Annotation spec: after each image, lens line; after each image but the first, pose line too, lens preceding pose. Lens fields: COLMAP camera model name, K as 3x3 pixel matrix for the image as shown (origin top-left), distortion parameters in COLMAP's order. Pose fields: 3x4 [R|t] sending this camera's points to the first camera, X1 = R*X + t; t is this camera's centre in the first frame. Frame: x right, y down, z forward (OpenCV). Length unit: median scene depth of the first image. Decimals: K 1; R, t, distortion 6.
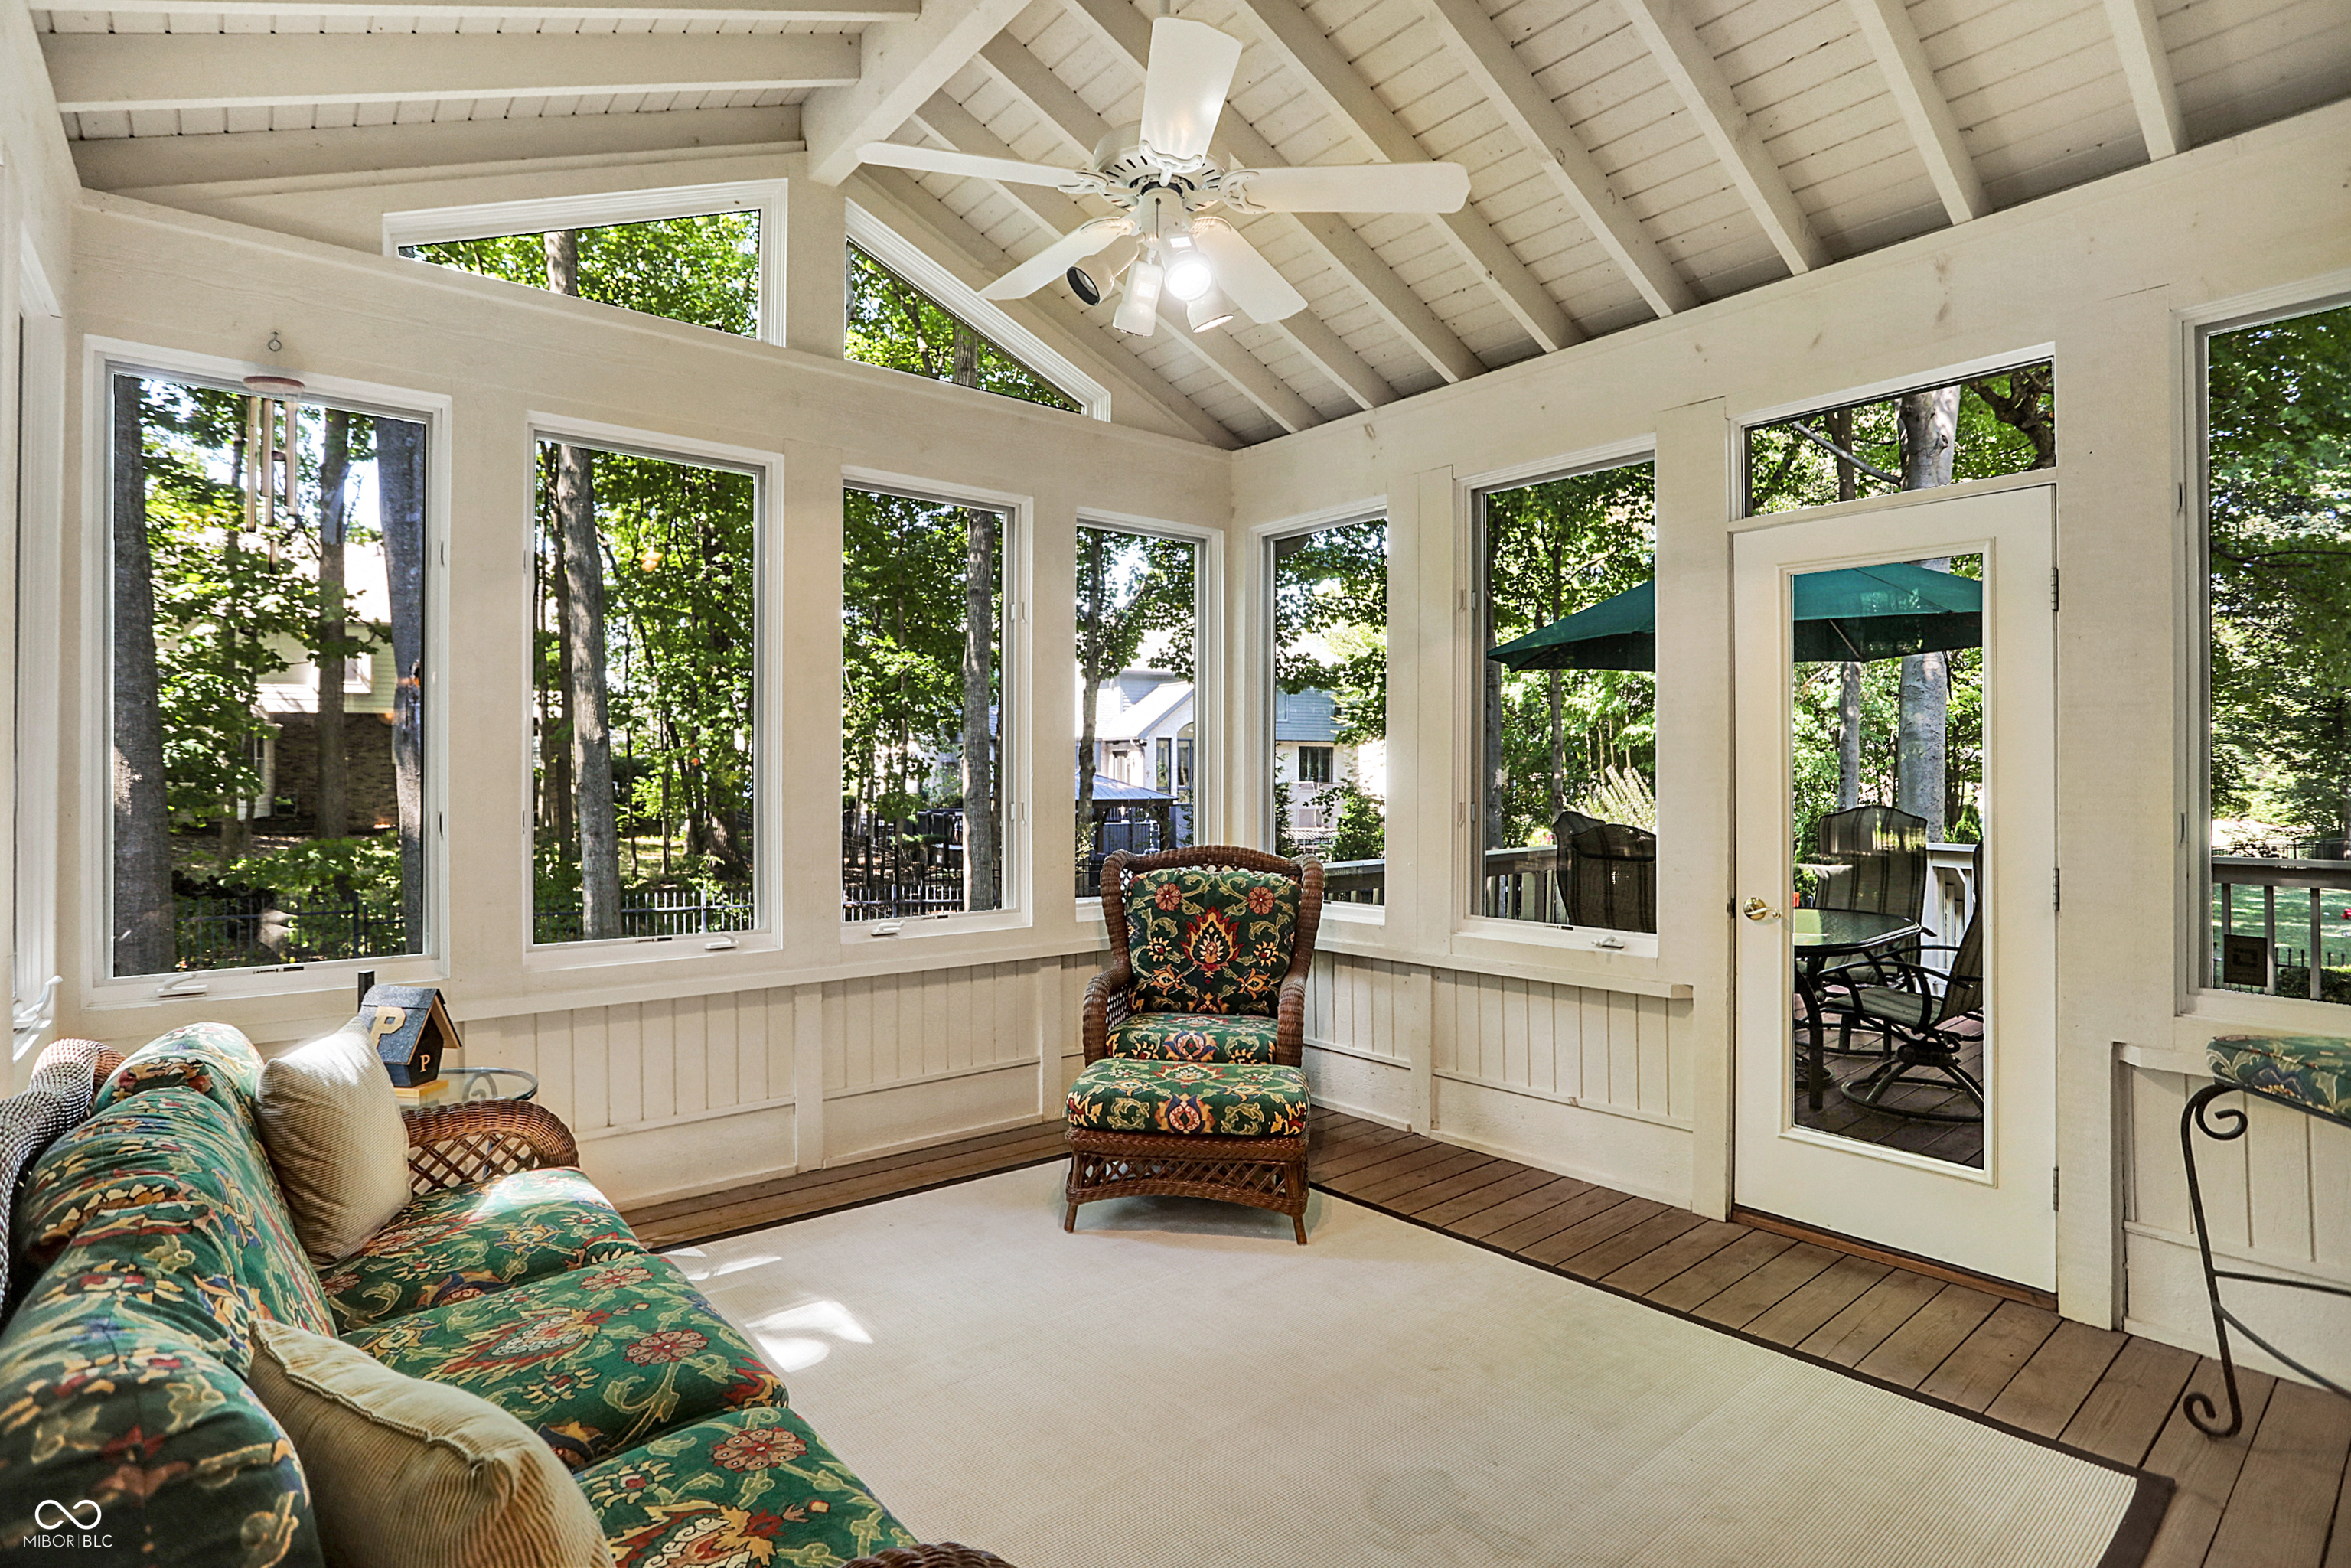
lens RADIAL K [[1174.0, 0, 1163.4], [0, 1174.0, 773.4], [0, 0, 1]] dist [-0.064869, 0.026982]
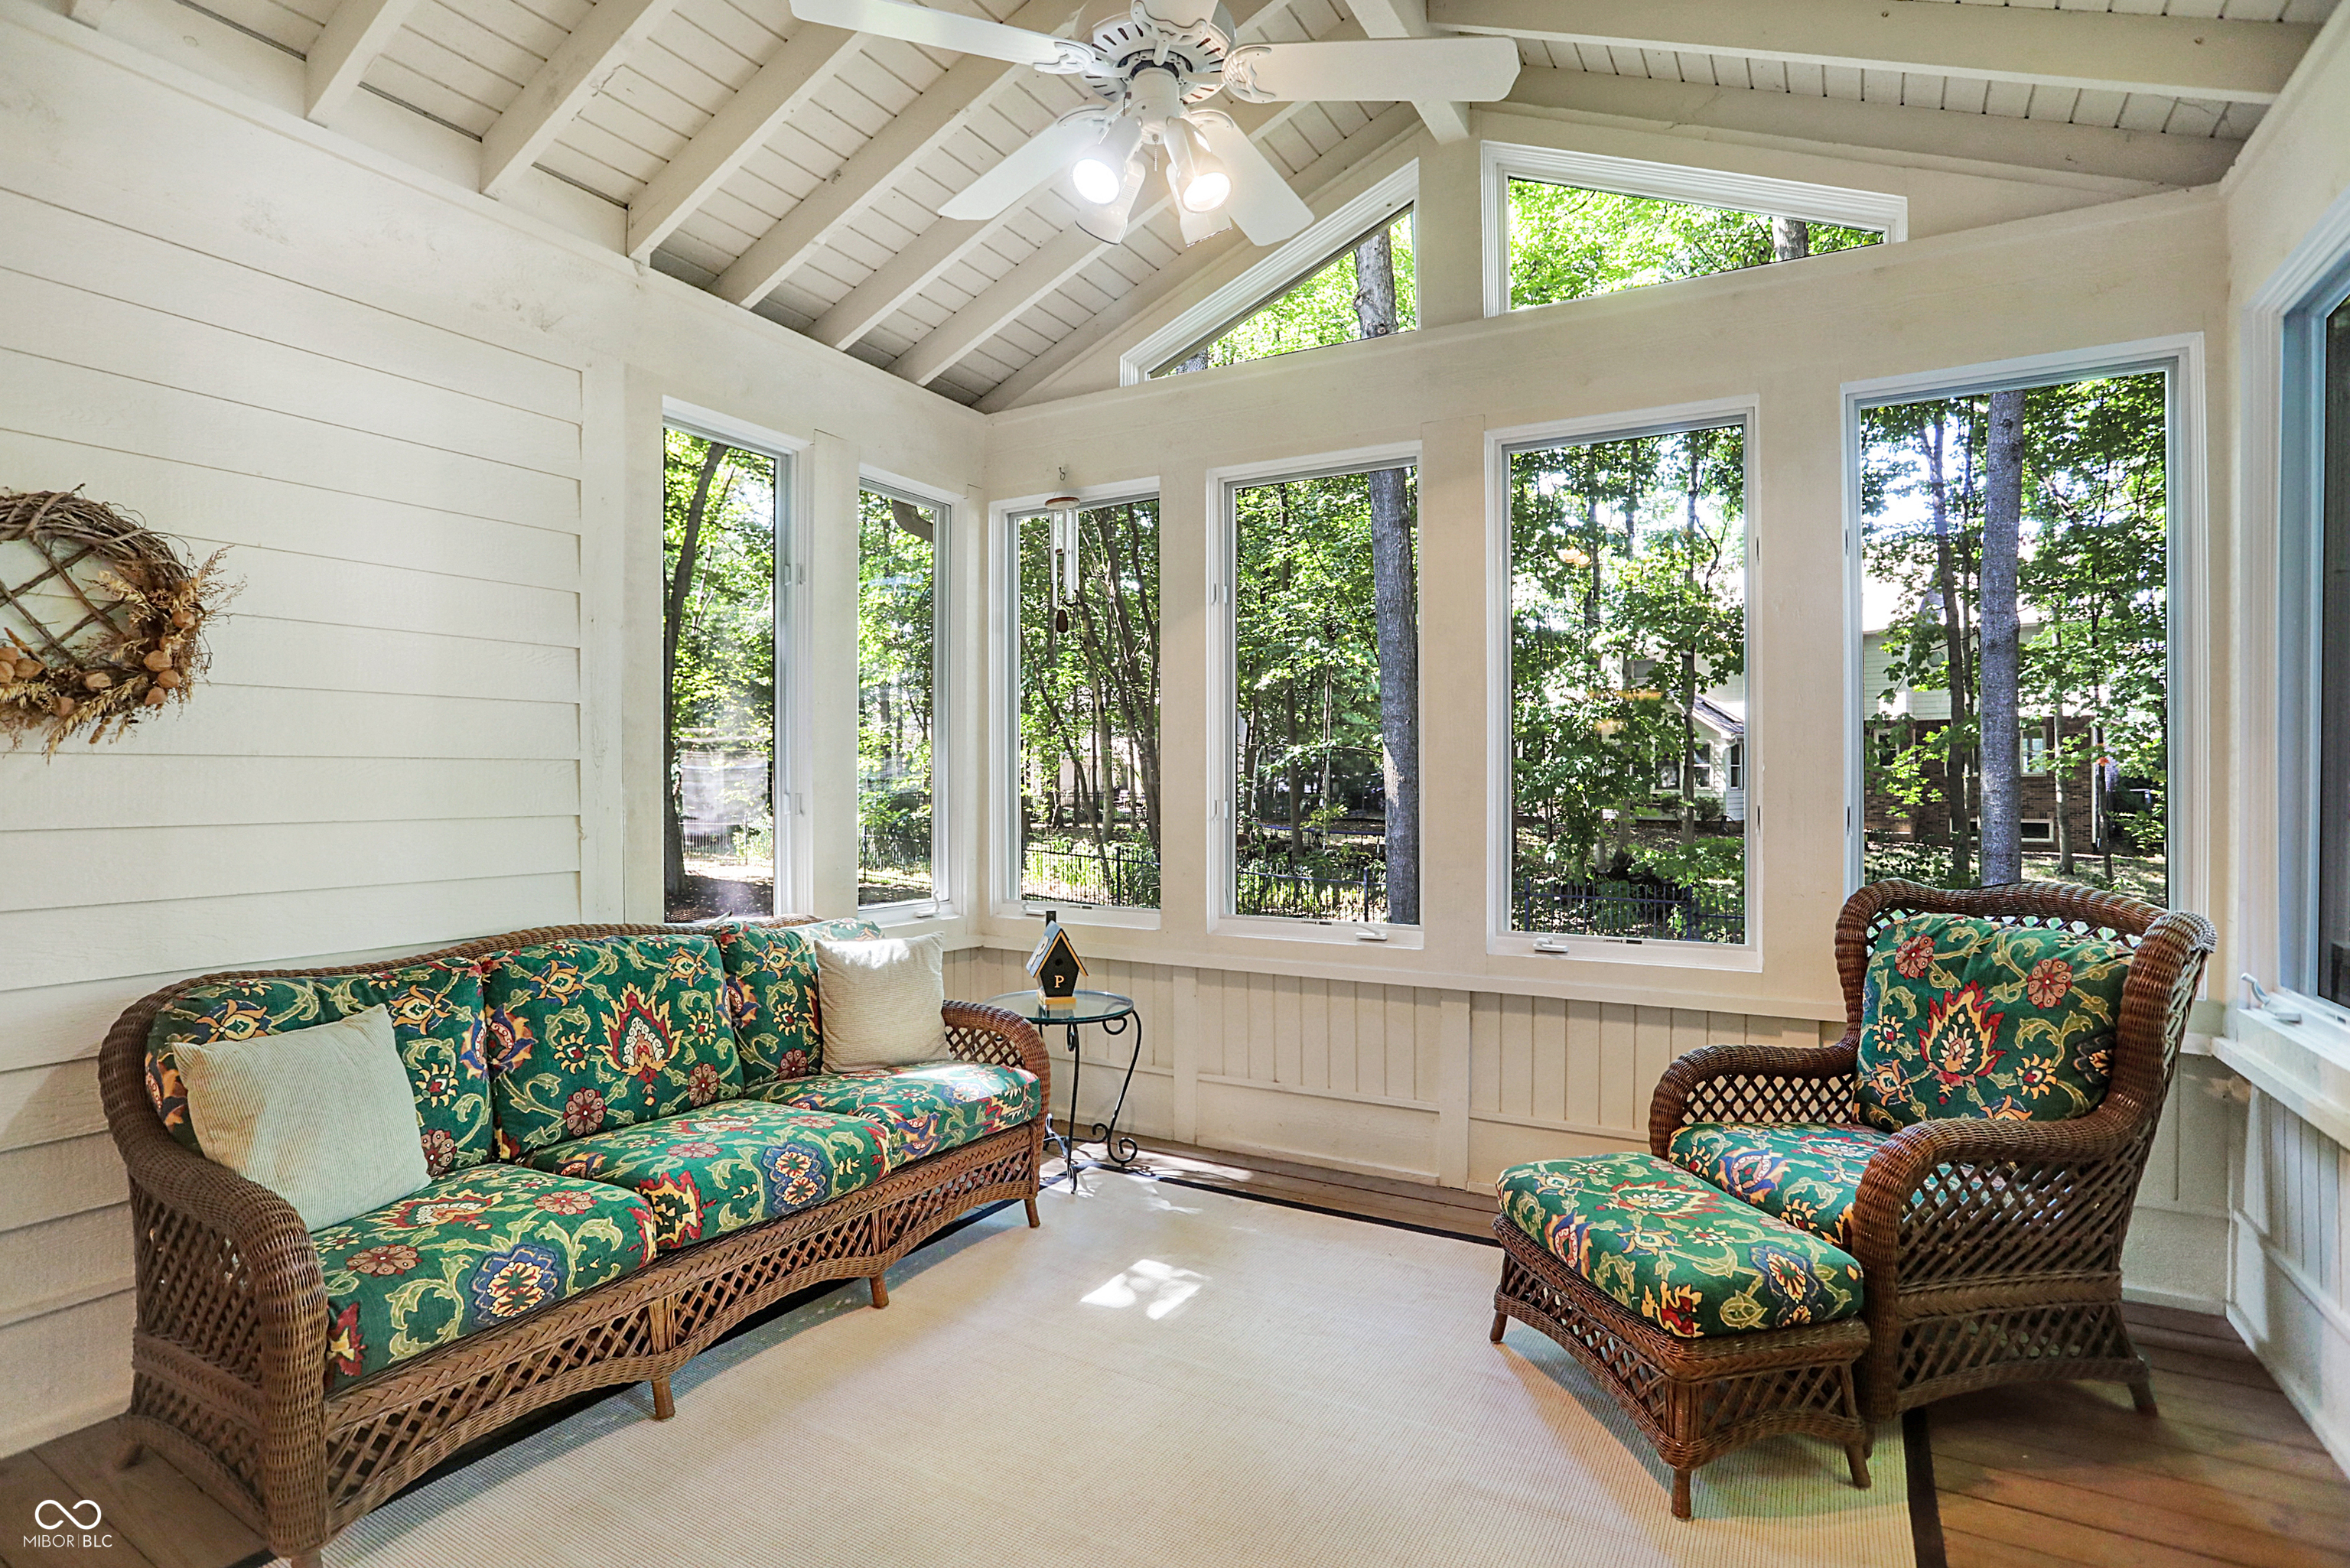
lens RADIAL K [[1173.4, 0, 1162.9], [0, 1173.4, 773.4], [0, 0, 1]] dist [-0.064869, 0.026982]
pose [[0.346220, -0.007603, -0.938122, 0.508160], [0.001521, 0.999970, -0.007543, 0.011178], [0.938152, 0.001184, 0.346222, 0.452953]]
